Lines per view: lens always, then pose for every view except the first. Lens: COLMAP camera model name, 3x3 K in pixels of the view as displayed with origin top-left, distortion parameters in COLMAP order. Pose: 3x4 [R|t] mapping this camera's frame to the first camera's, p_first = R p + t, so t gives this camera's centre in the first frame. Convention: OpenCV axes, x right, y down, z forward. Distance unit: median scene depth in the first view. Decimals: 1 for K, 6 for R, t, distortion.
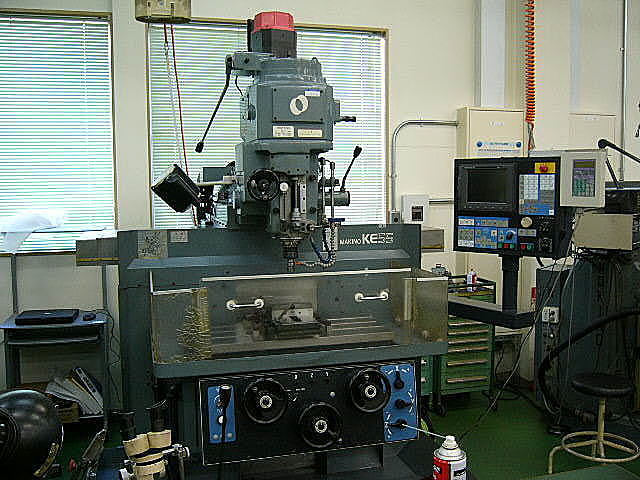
lens RADIAL K [[655.9, 0, 325.4], [0, 655.9, 239.5], [0, 0, 1]] dist [-0.084869, 0.000000]
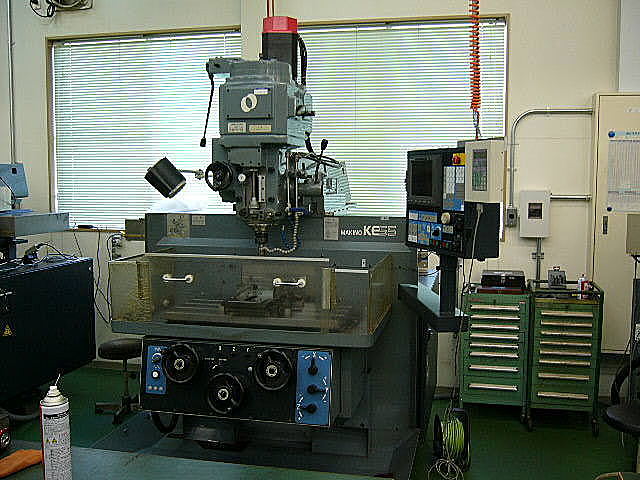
lens RADIAL K [[655.9, 0, 320.1], [0, 655.9, 238.6], [0, 0, 1]] dist [-0.084869, 0.000000]
pose [[0.880160, 0.054013, -0.471594, 0.586796], [-0.050166, 0.998526, 0.020738, -0.007313], [0.472019, 0.005406, 0.881572, 0.091786]]
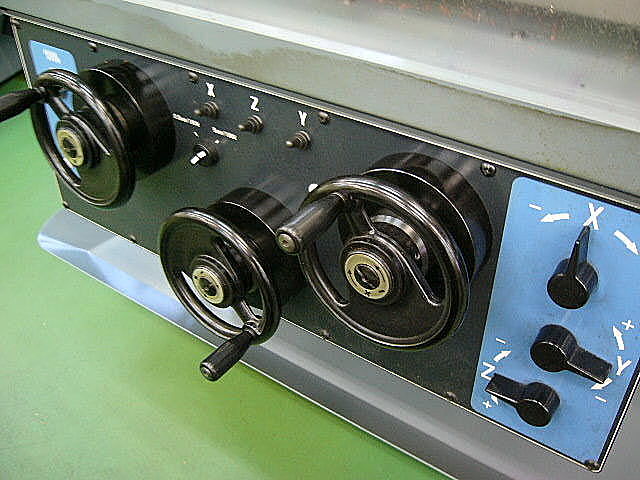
lens RADIAL K [[655.9, 0, 319.9], [0, 655.9, 239.8], [0, 0, 1]] dist [-0.084869, 0.000000]
pose [[0.637555, 0.506096, -0.580853, 0.171487], [0.033907, 0.734794, 0.677442, 0.064894], [0.769659, -0.451601, 0.451311, 0.831783]]
